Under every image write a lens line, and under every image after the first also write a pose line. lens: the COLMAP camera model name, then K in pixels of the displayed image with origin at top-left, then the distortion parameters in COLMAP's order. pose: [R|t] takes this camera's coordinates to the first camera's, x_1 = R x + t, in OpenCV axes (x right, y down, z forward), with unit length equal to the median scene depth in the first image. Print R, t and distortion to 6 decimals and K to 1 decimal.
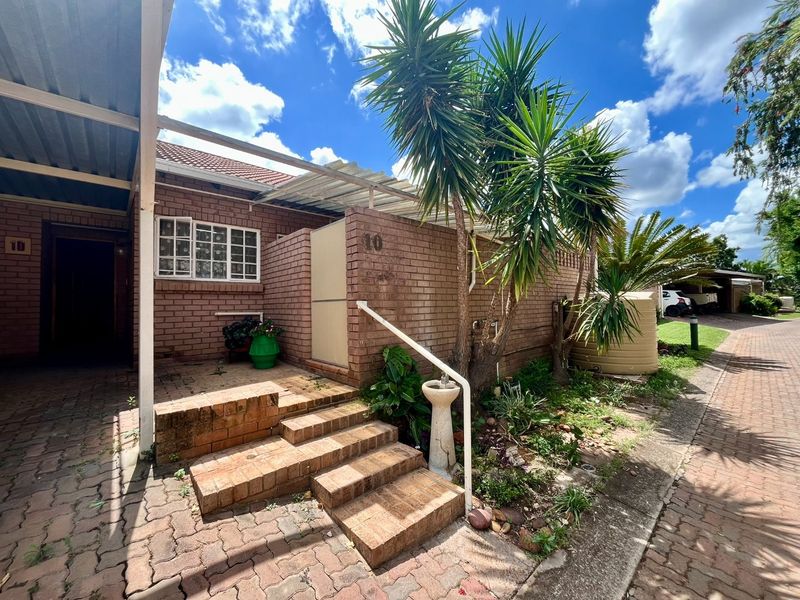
lens RADIAL K [[323.6, 0, 398.4], [0, 323.6, 298.1], [0, 0, 1]] dist [-0.007670, 0.000104]
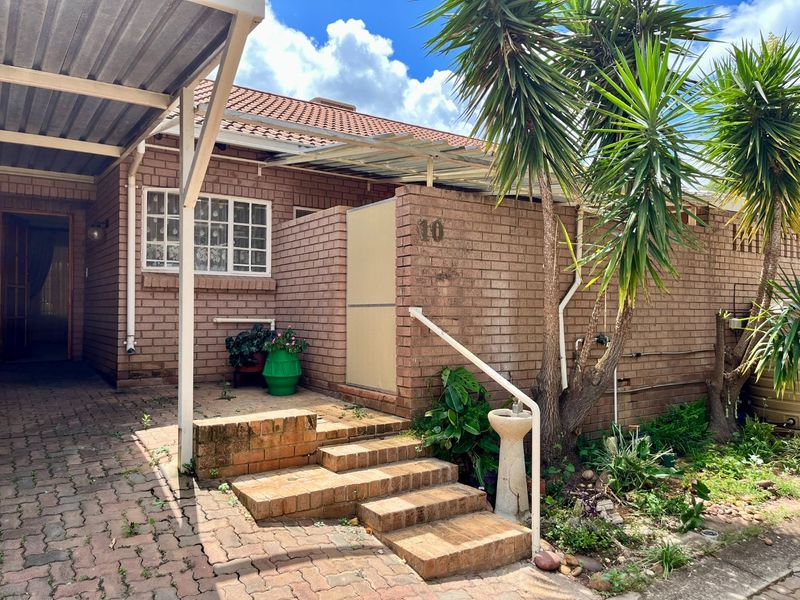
lens RADIAL K [[606.4, 0, 403.3], [0, 606.4, 304.9], [0, 0, 1]] dist [0.059587, -0.087117]
pose [[0.992169, 0.018151, -0.123580, 0.044979], [-0.016454, 0.999756, 0.014740, -0.021535], [0.123817, -0.012592, 0.992225, -0.541311]]
